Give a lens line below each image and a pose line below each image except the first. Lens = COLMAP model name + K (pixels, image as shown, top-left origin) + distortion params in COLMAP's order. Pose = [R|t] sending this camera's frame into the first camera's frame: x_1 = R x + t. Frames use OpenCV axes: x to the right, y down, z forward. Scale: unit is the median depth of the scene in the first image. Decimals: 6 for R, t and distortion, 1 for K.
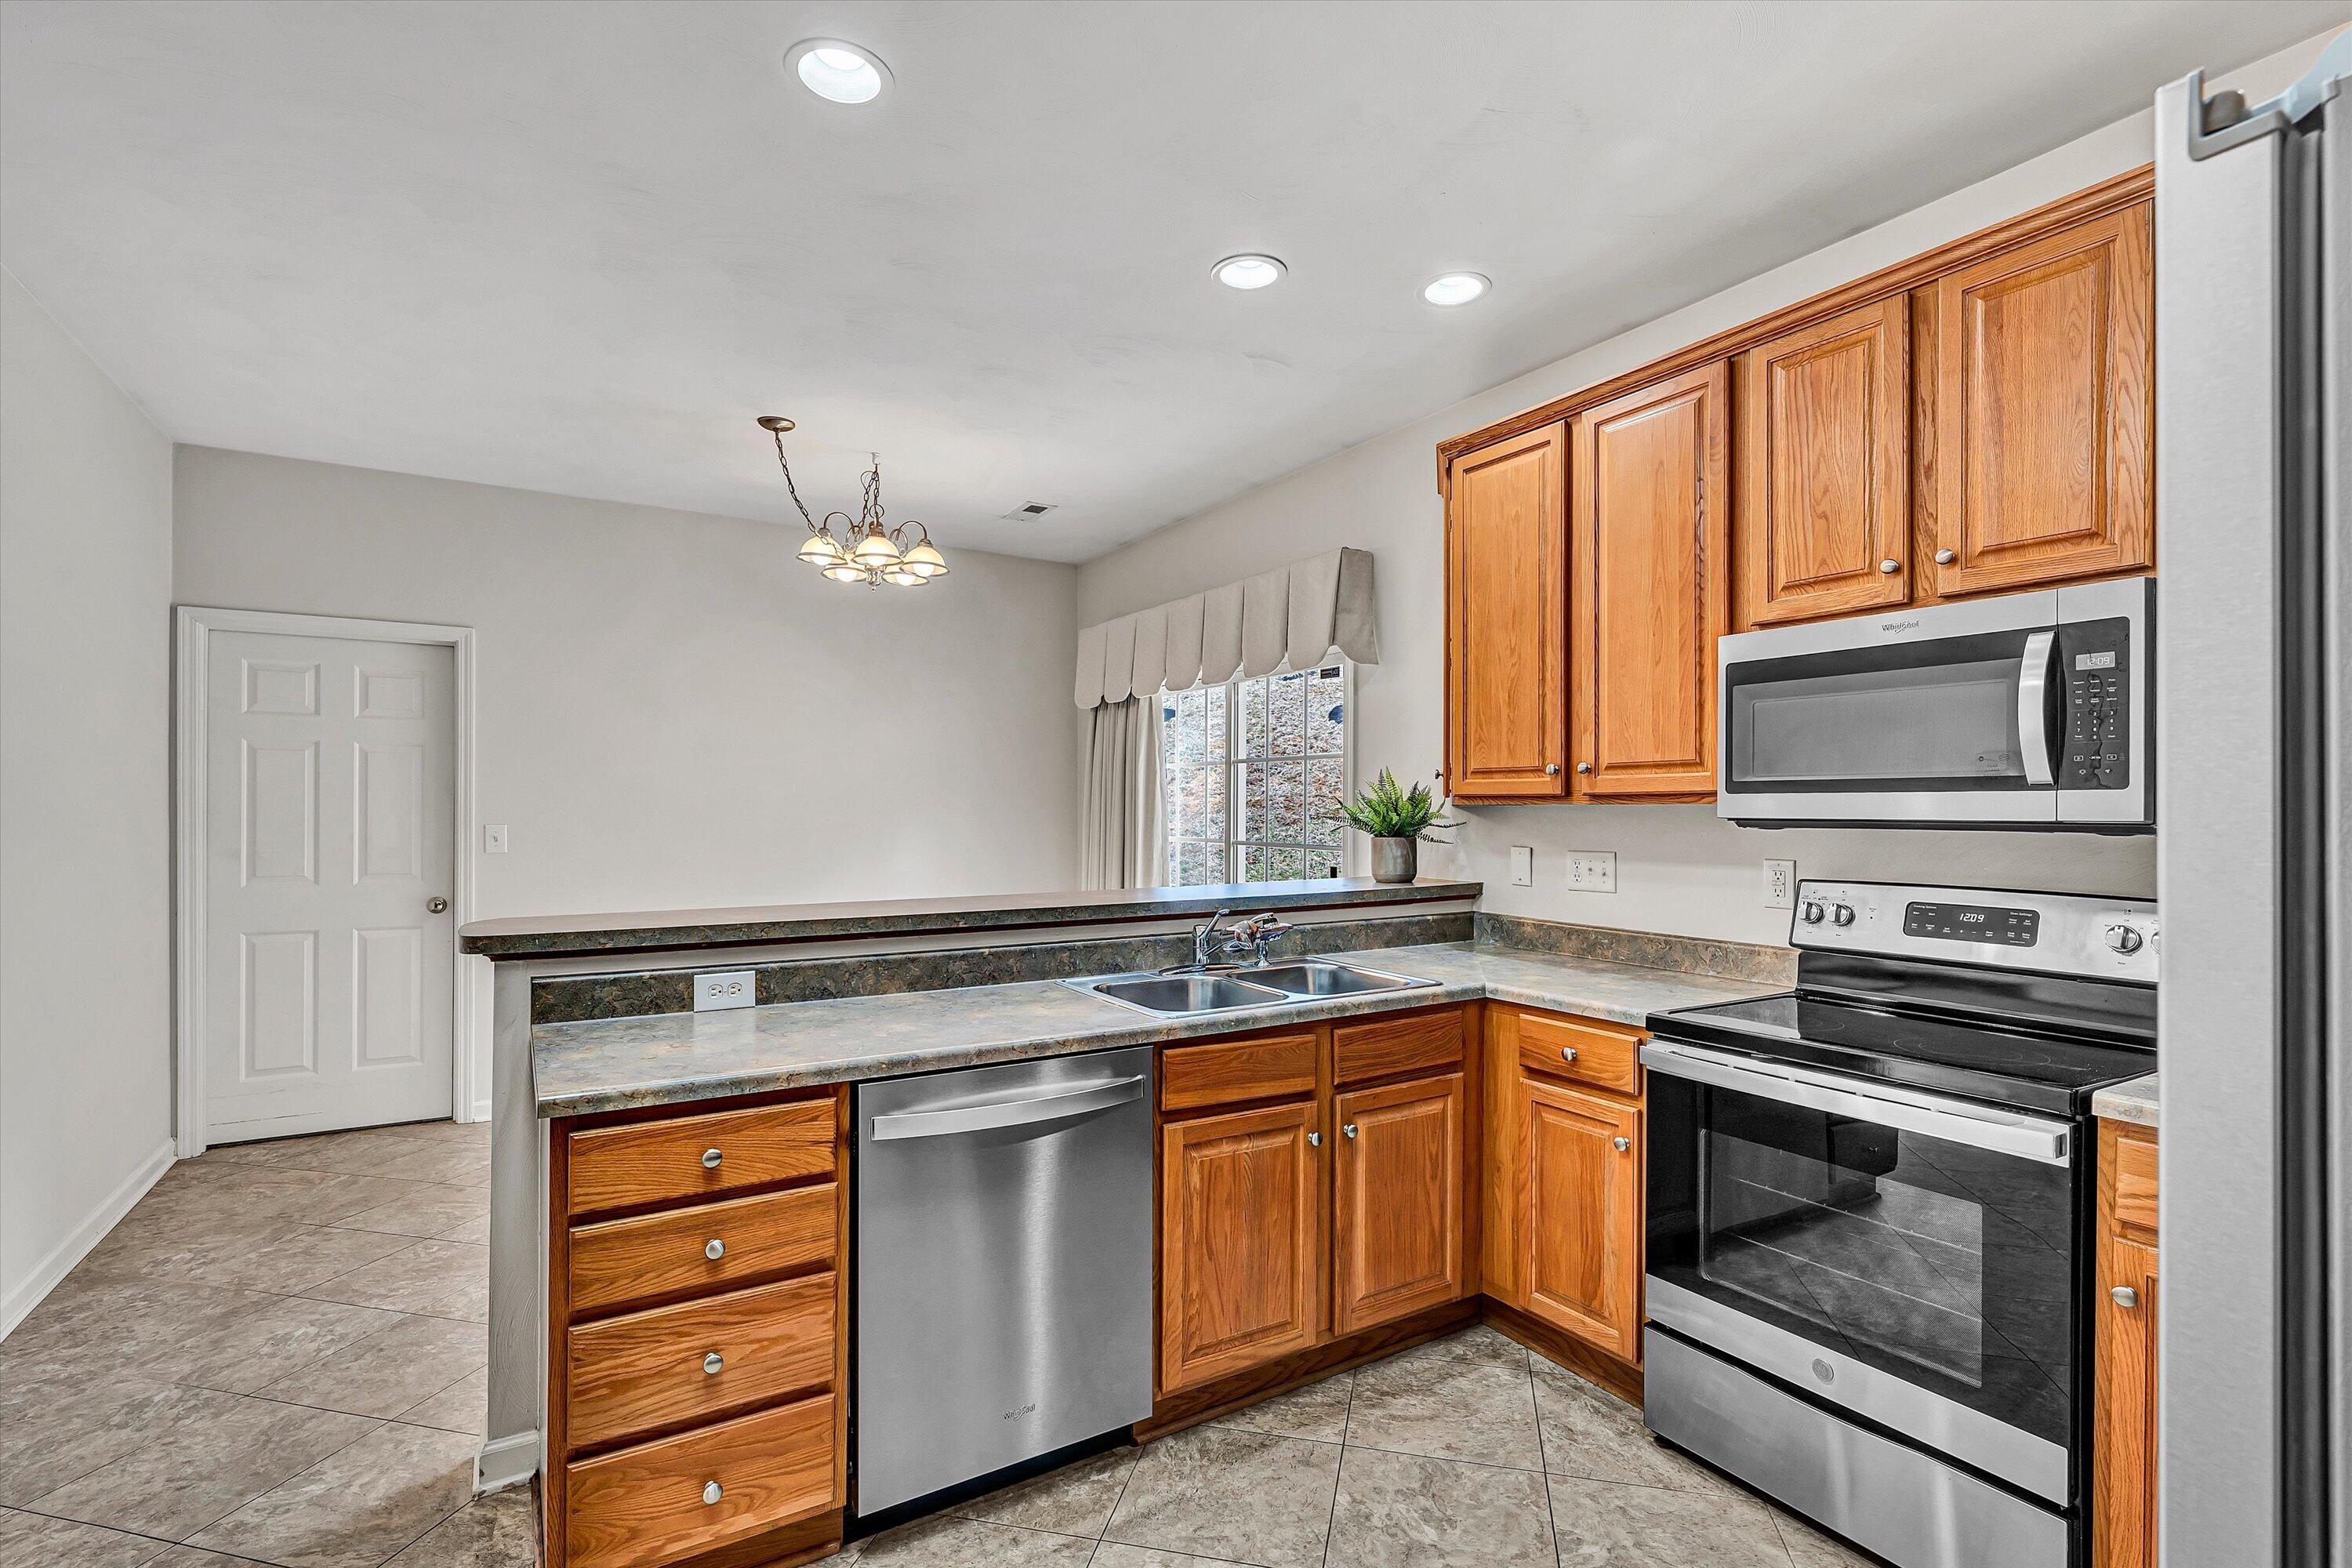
lens RADIAL K [[1051.6, 0, 1198.5], [0, 1051.6, 797.2], [0, 0, 1]] dist [-0.001424, -0.000316]
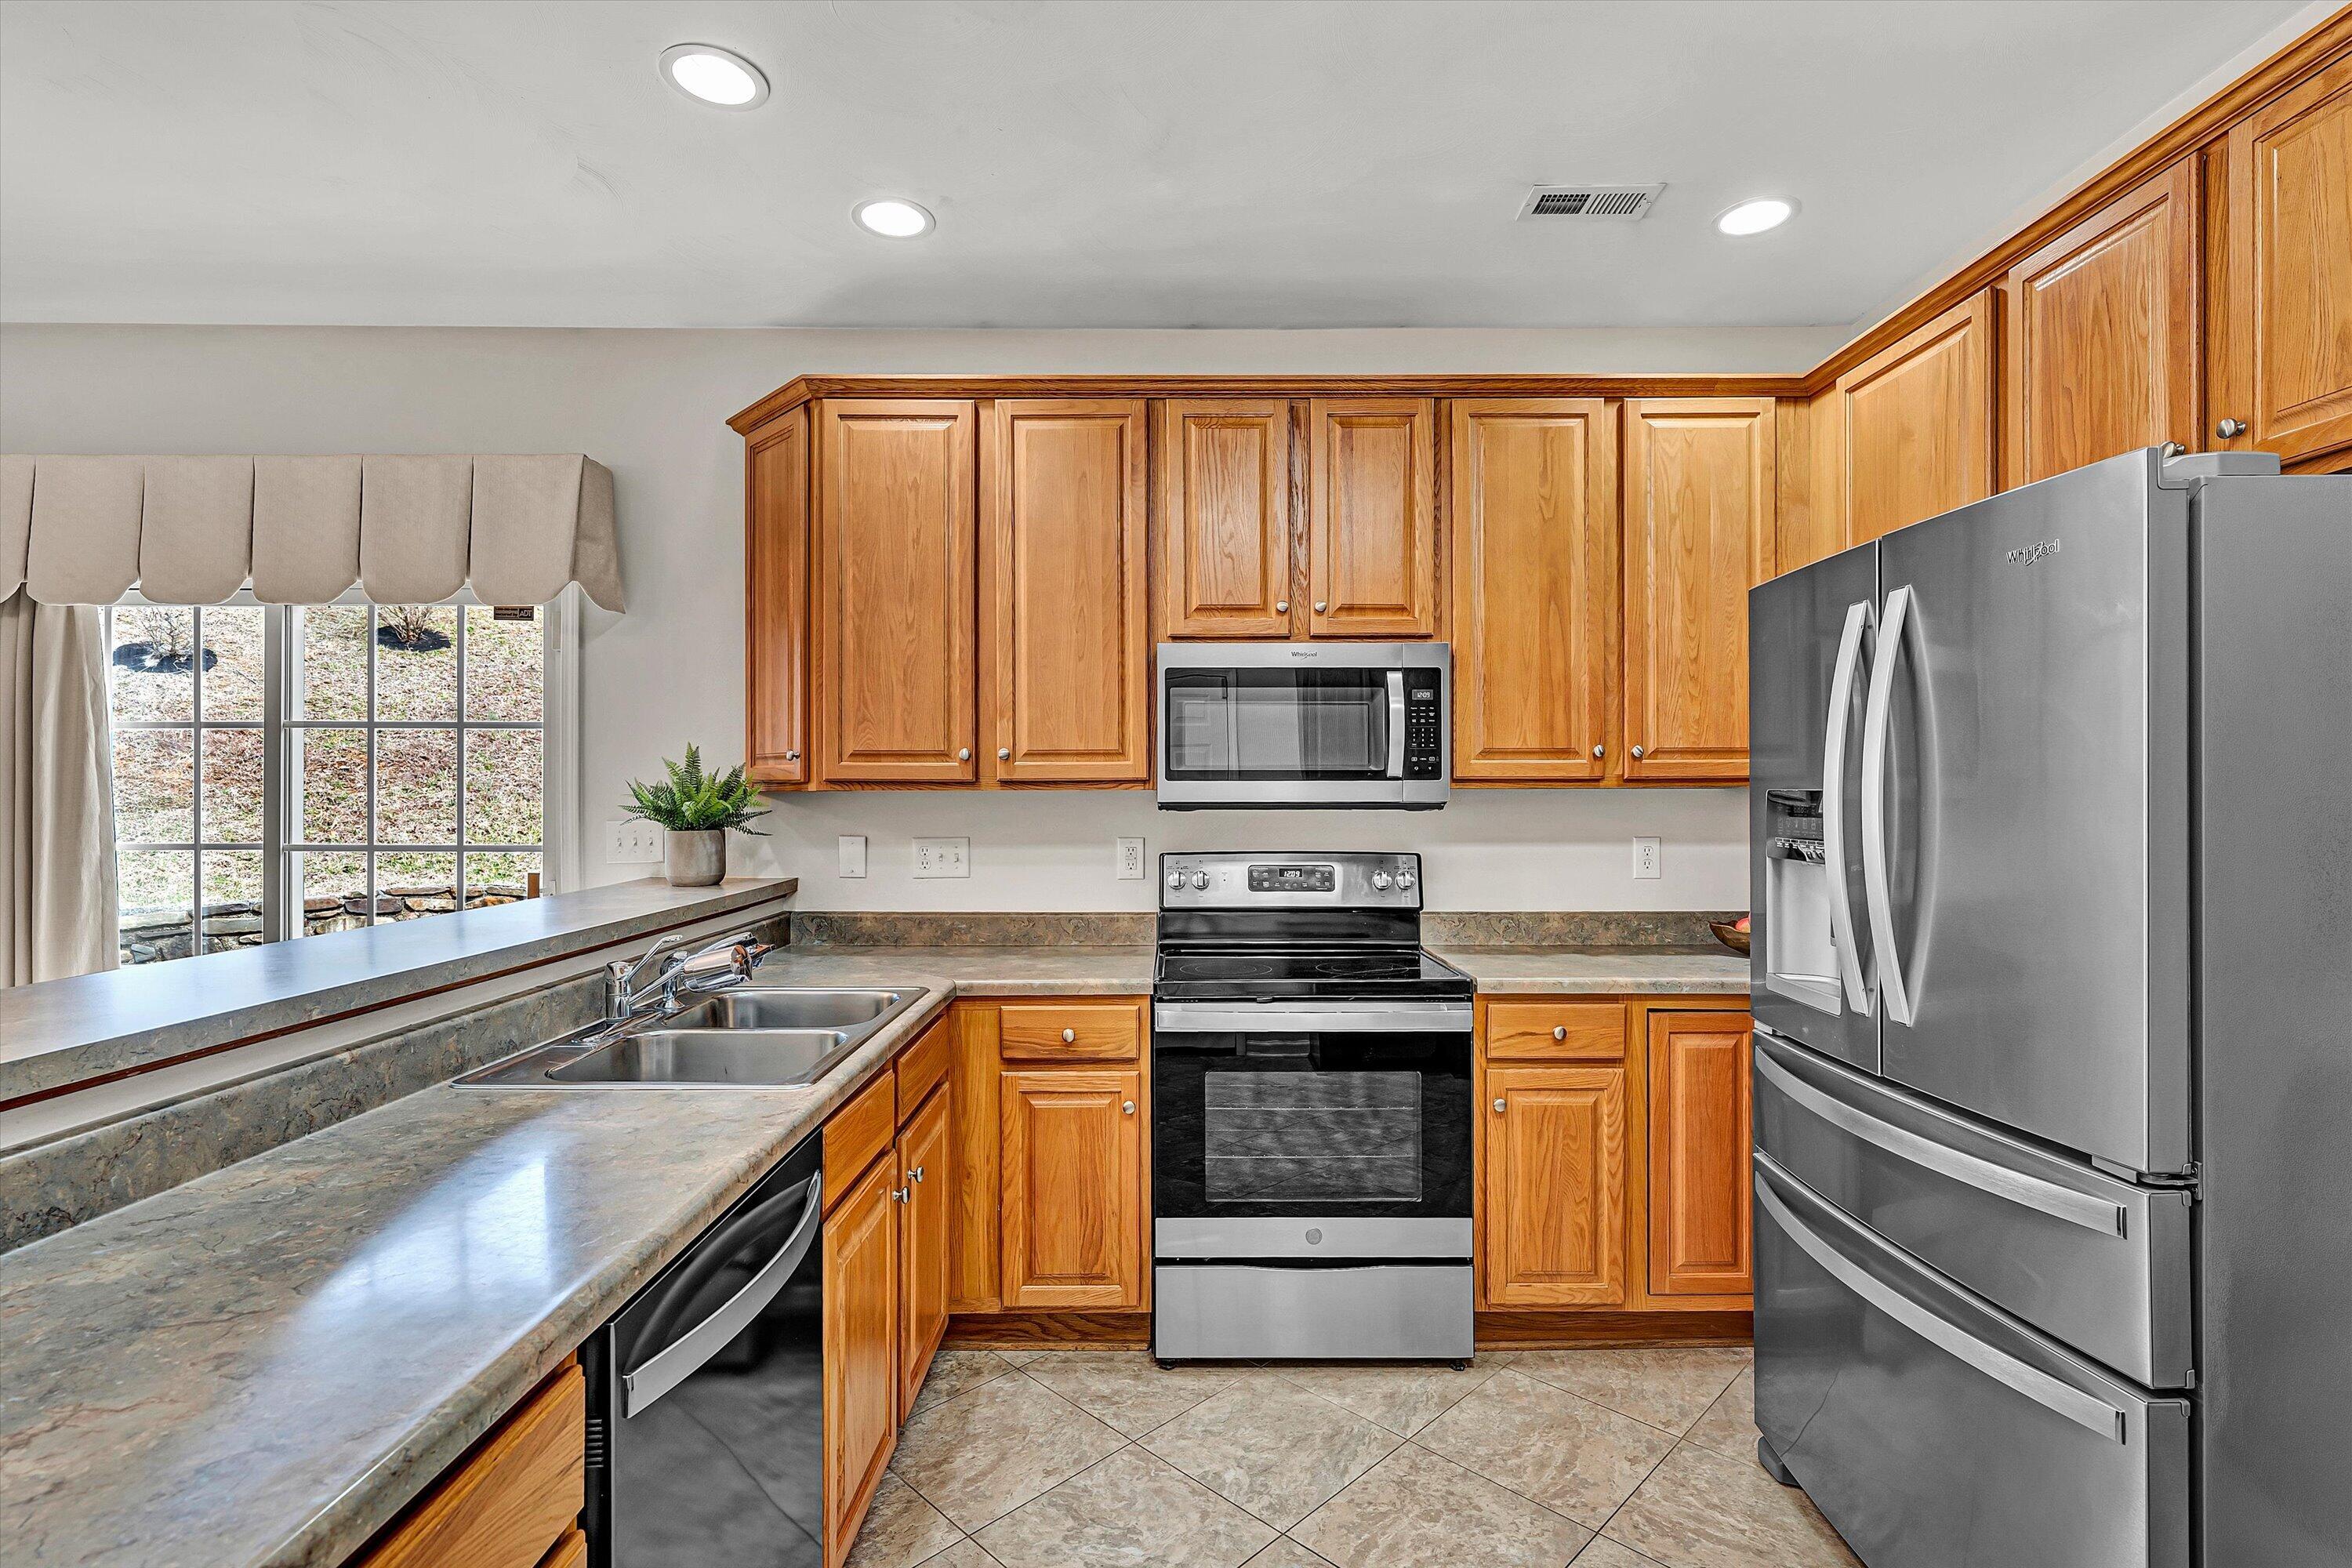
lens RADIAL K [[1065.7, 0, 1176.0], [0, 1065.7, 784.0], [0, 0, 1]] dist [-0.001812, -0.000666]
pose [[0.538822, 0.005396, 0.842402, -0.443619], [-0.006342, 0.999977, -0.002349, 0.002482], [-0.842396, -0.004077, 0.538844, 0.342563]]
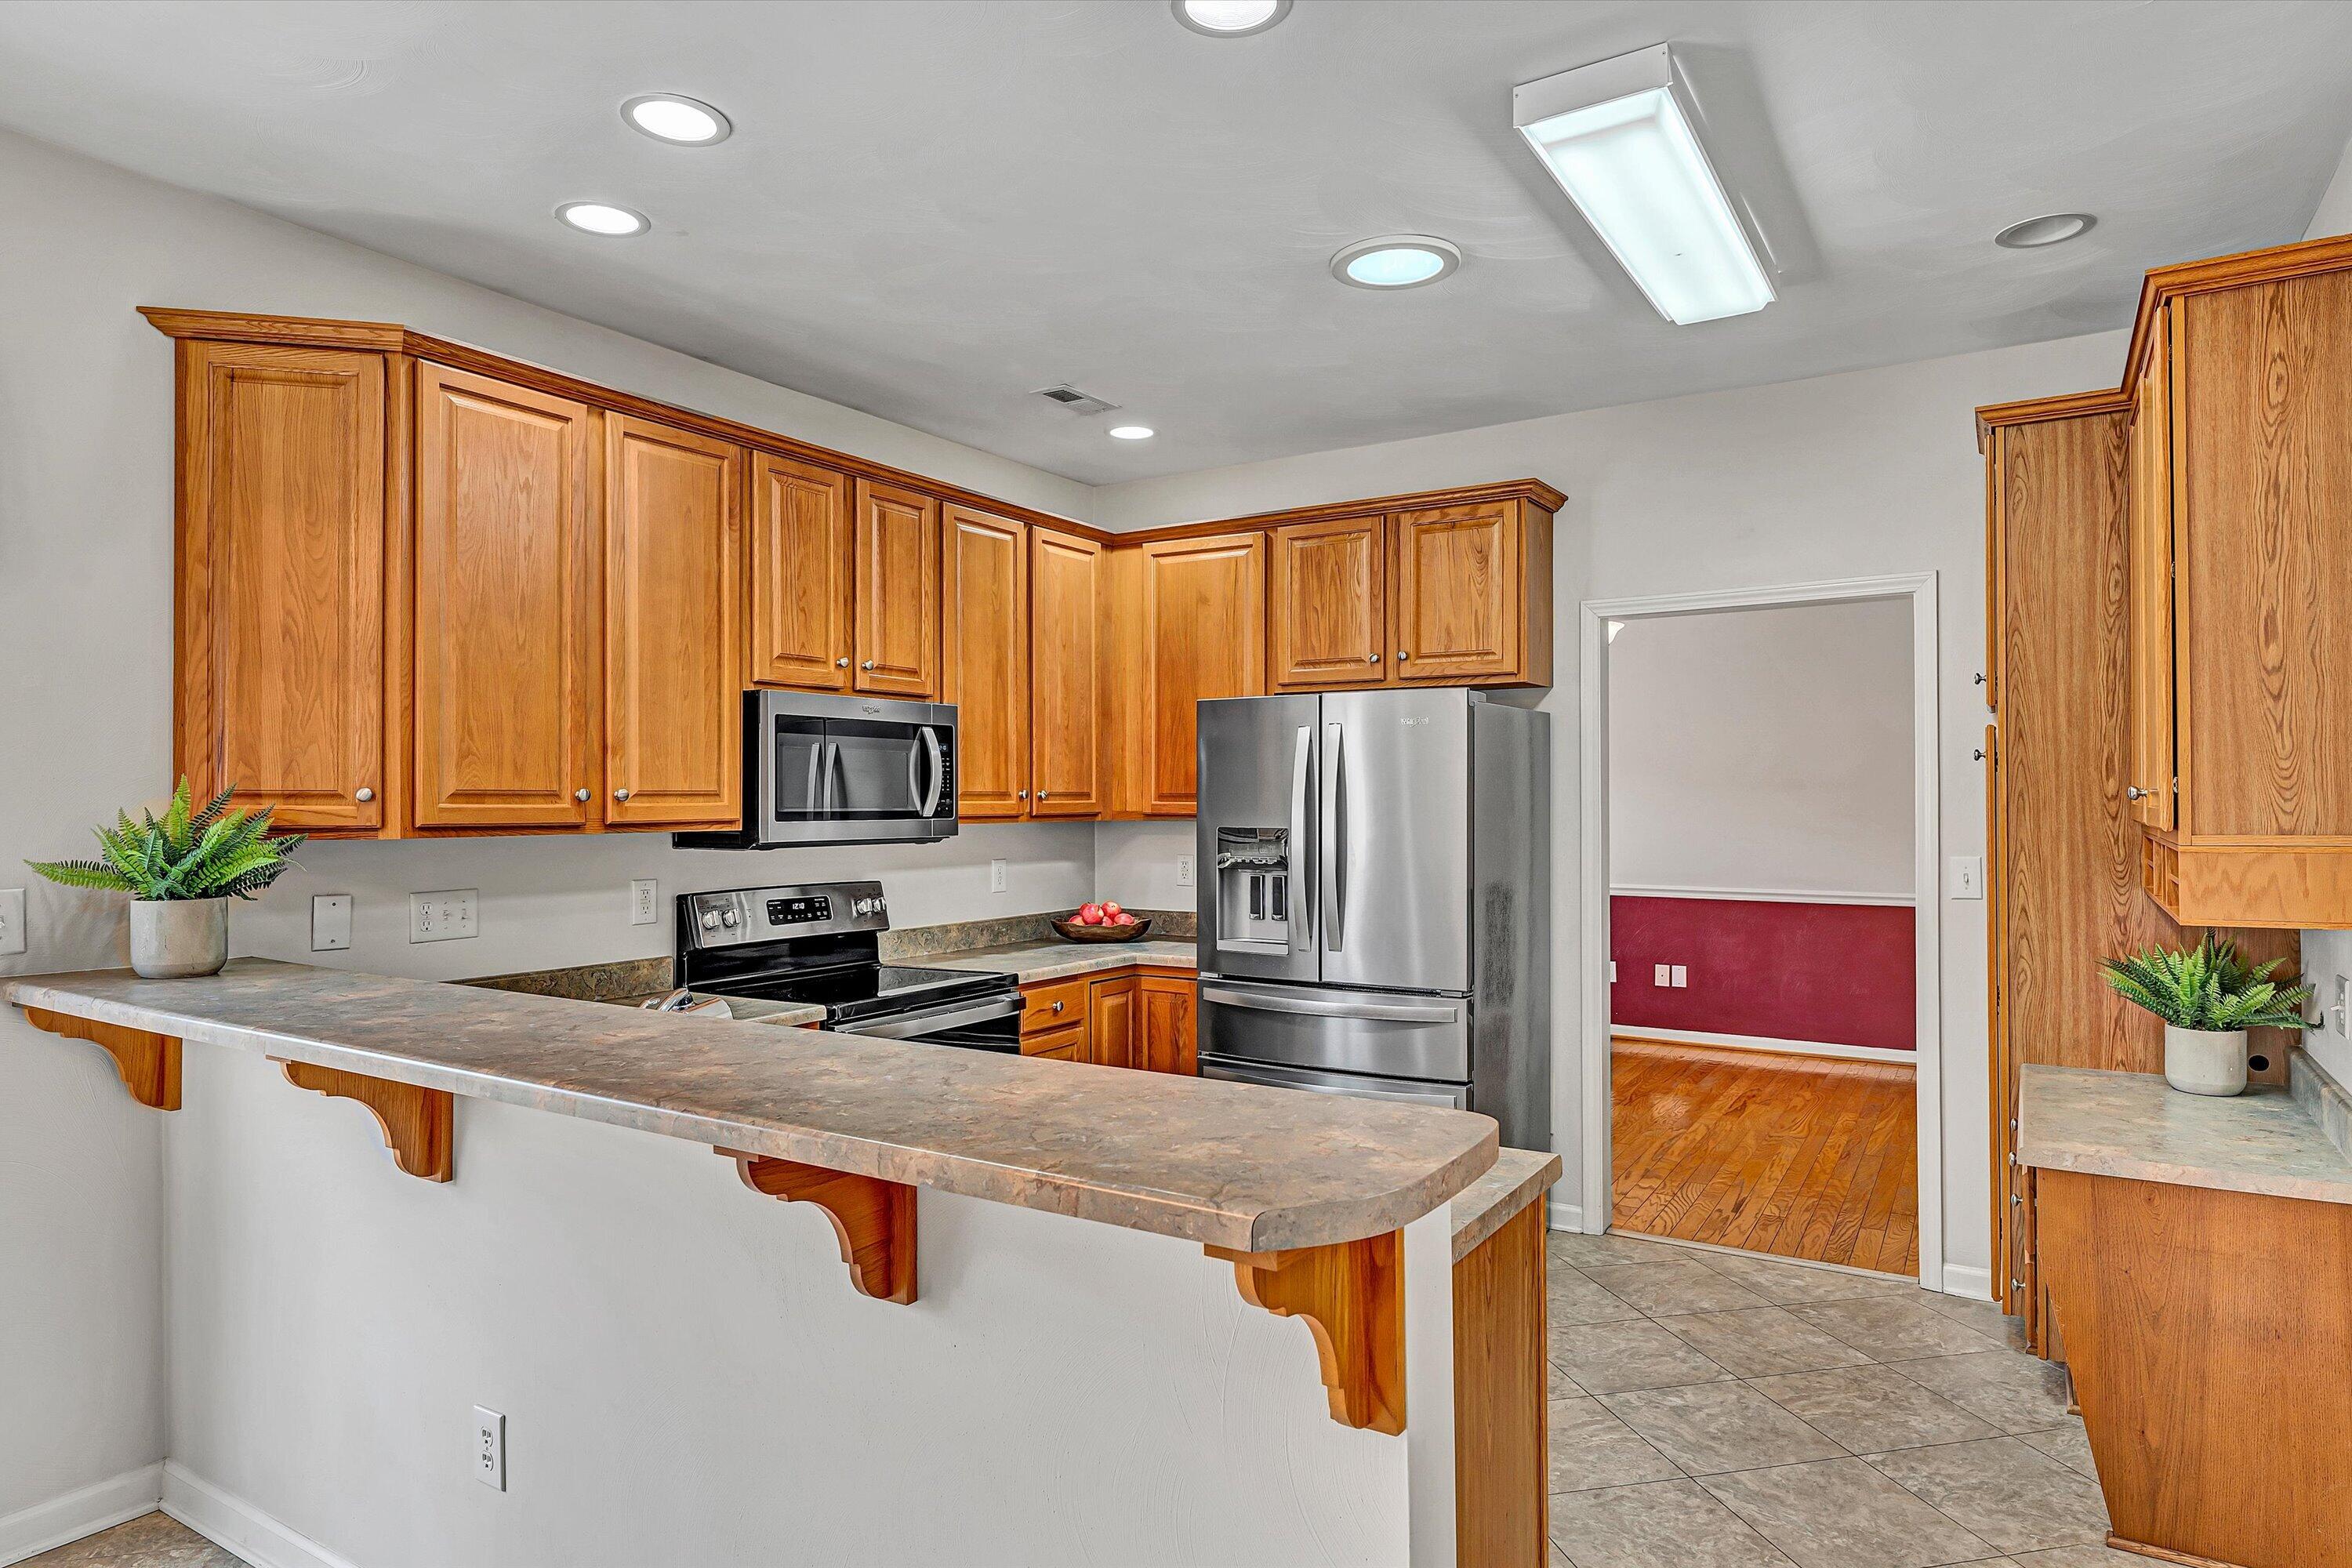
lens RADIAL K [[1362.7, 0, 1176.0], [0, 1362.7, 784.0], [0, 0, 1]] dist [-0.001860, -0.000117]
pose [[-0.423435, 0.008479, 0.905887, -1.037512], [-0.009608, 0.999858, -0.013849, -0.028066], [-0.905875, -0.014568, -0.423294, 1.172978]]
